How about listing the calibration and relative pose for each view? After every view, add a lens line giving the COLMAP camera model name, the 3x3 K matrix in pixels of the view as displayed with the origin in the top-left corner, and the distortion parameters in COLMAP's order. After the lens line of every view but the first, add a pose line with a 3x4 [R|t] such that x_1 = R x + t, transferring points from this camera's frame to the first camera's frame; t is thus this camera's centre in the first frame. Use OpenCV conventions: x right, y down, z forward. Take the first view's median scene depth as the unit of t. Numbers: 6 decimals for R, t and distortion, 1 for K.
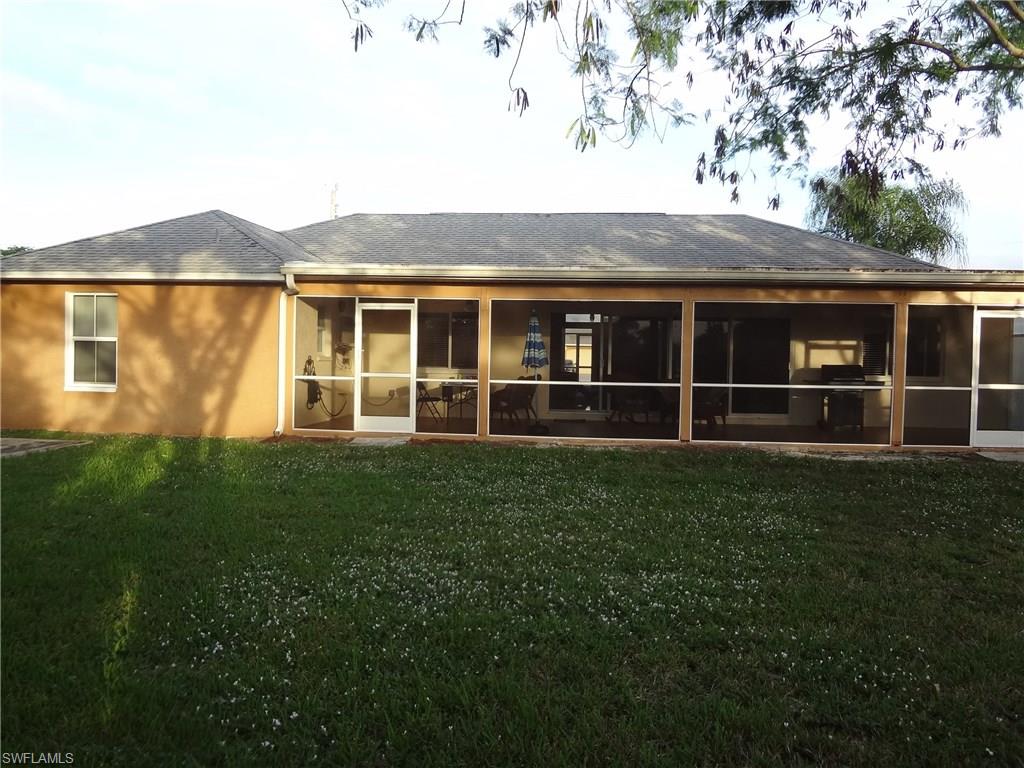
lens RADIAL K [[755.6, 0, 513.5], [0, 755.6, 390.1], [0, 0, 1]] dist [-0.027897, -0.001584]
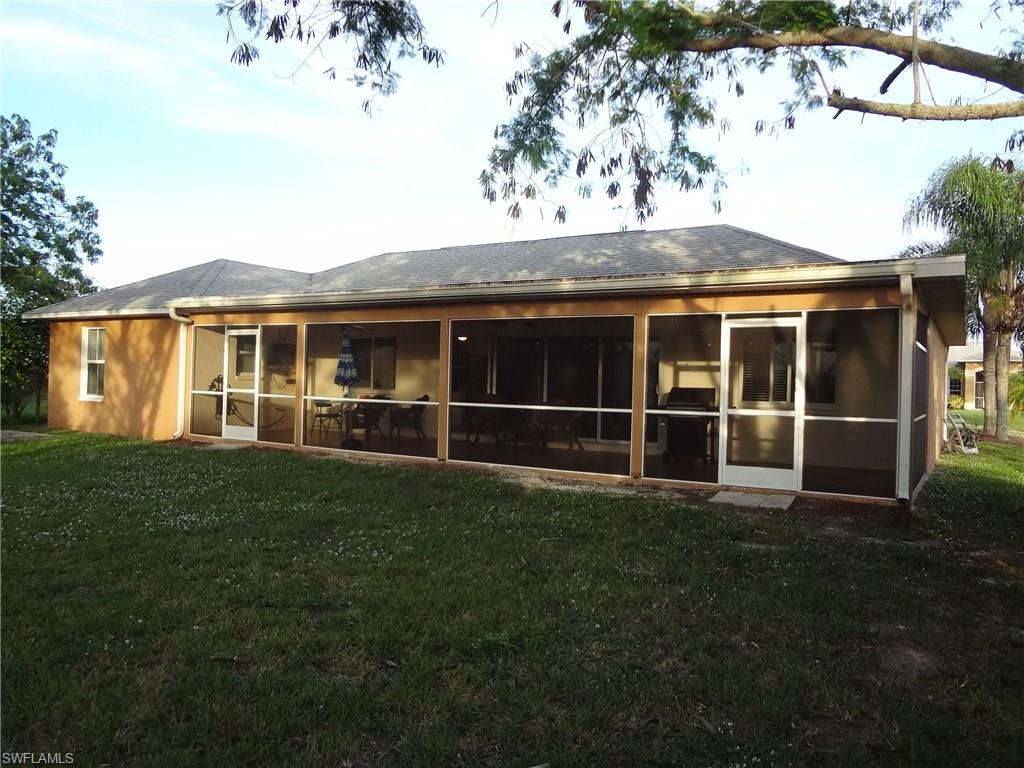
lens RADIAL K [[755.6, 0, 505.5], [0, 755.6, 385.2], [0, 0, 1]] dist [-0.027897, -0.001584]
pose [[0.897200, 0.009190, -0.441528, 0.712510], [-0.032927, 0.998393, -0.046130, 0.011436], [0.440394, 0.055926, 0.896061, 0.133832]]
